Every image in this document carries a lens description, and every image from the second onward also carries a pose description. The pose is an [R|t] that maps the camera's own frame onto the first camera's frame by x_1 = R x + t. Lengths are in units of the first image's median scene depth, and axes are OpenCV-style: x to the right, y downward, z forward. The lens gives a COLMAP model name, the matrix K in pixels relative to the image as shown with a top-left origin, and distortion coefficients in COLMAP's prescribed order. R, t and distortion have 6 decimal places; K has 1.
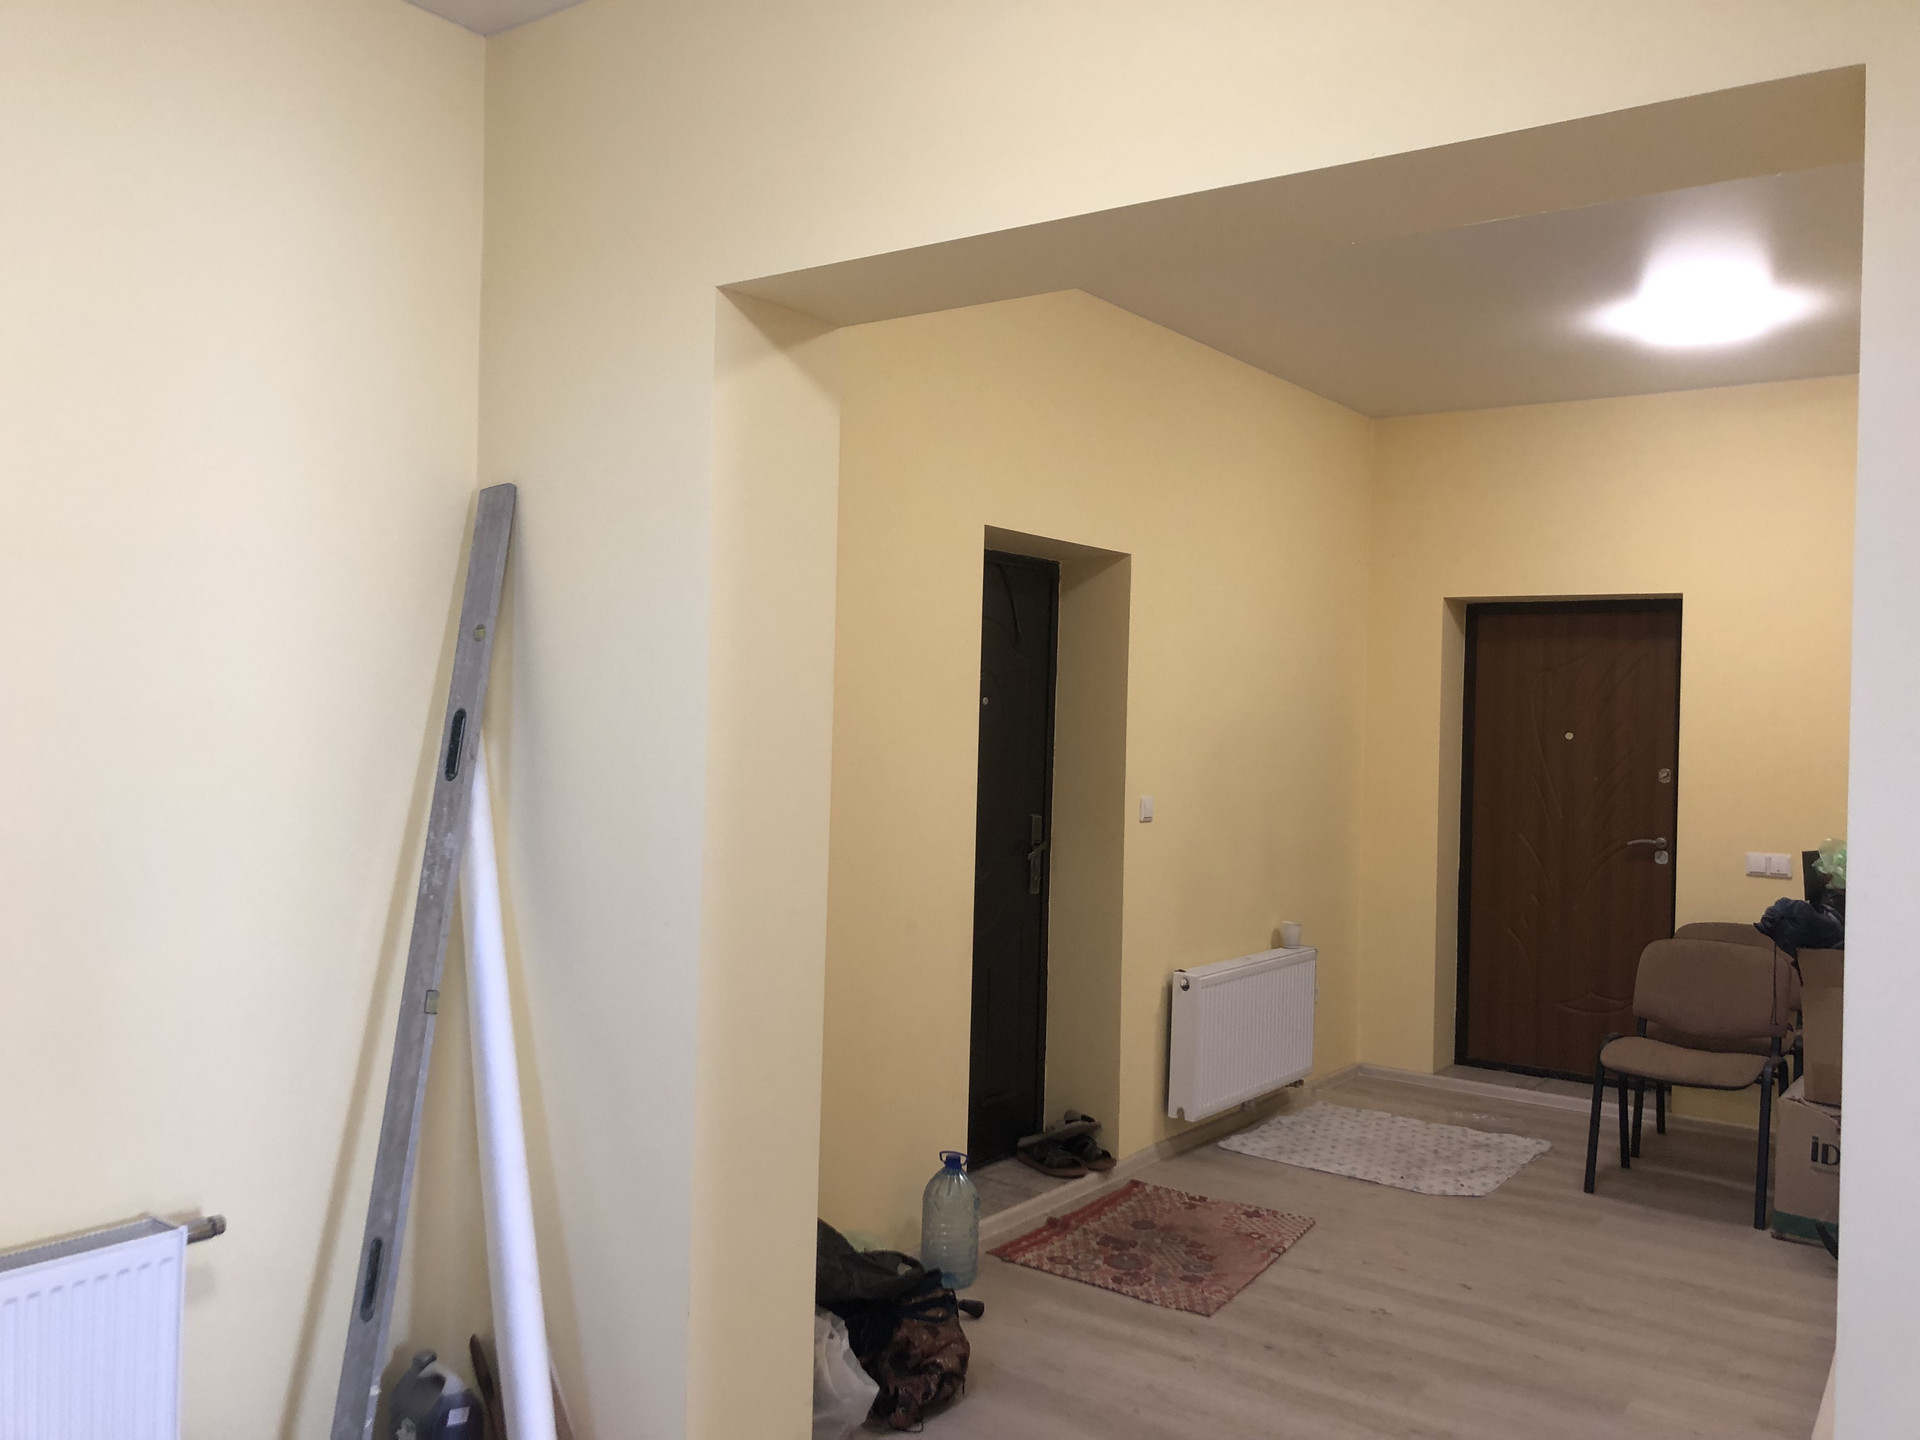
lens RADIAL K [[1573.7, 0, 984.7], [0, 1573.7, 700.9], [0, 0, 1]] dist [0.038095, -0.023438]
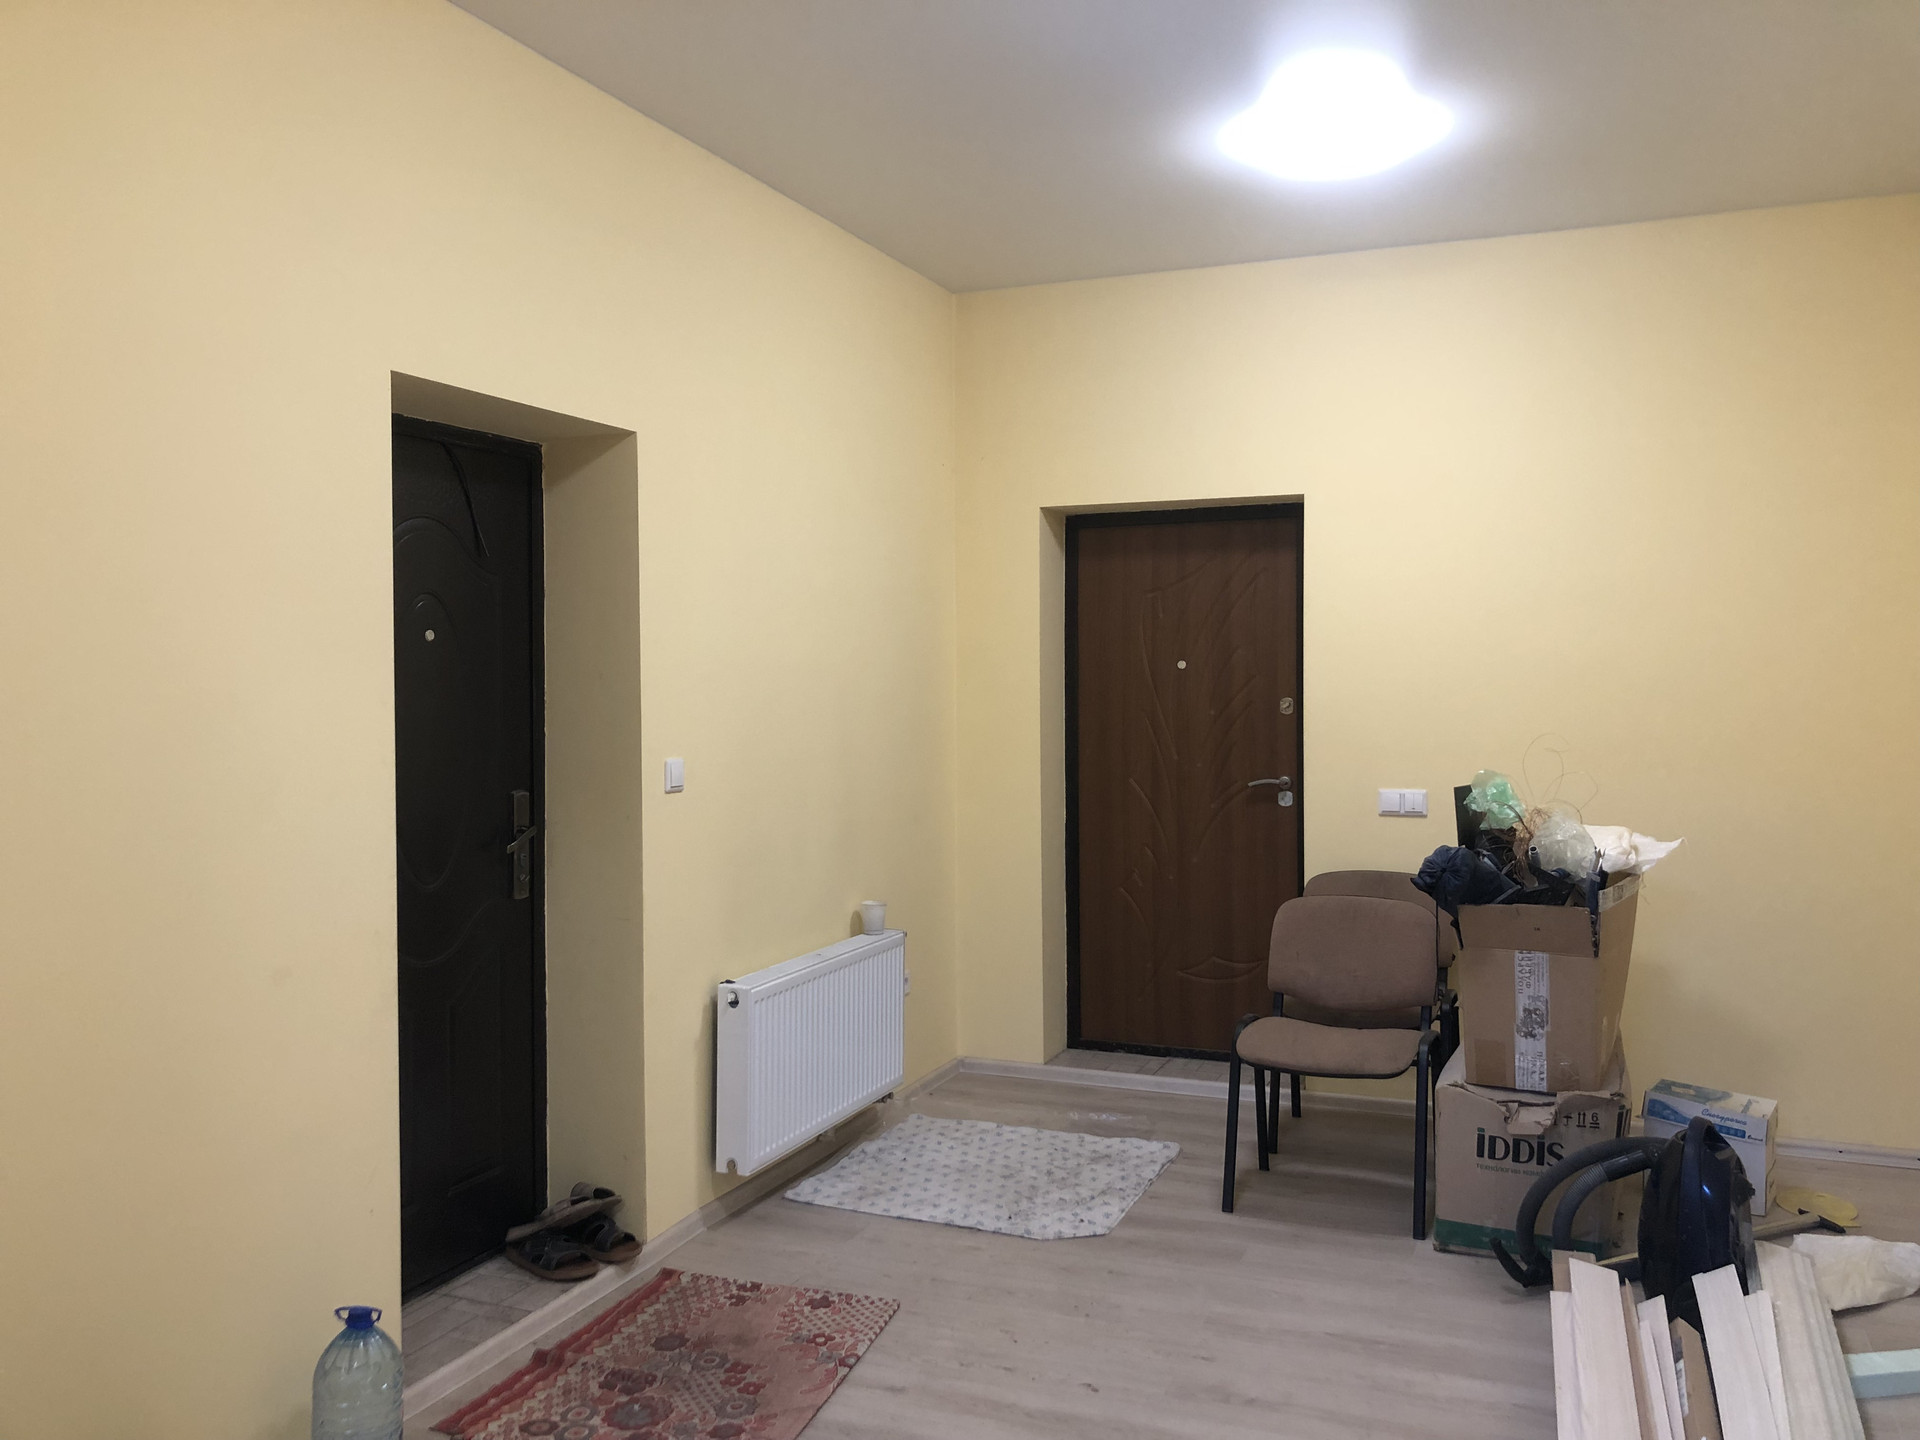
lens RADIAL K [[1573.7, 0, 960.8], [0, 1573.7, 731.7], [0, 0, 1]] dist [0.038095, -0.023438]
pose [[0.973435, -0.043373, 0.224816, 0.068981], [0.032363, 0.998100, 0.052434, 0.012259], [-0.226663, -0.043766, 0.972989, 0.232592]]
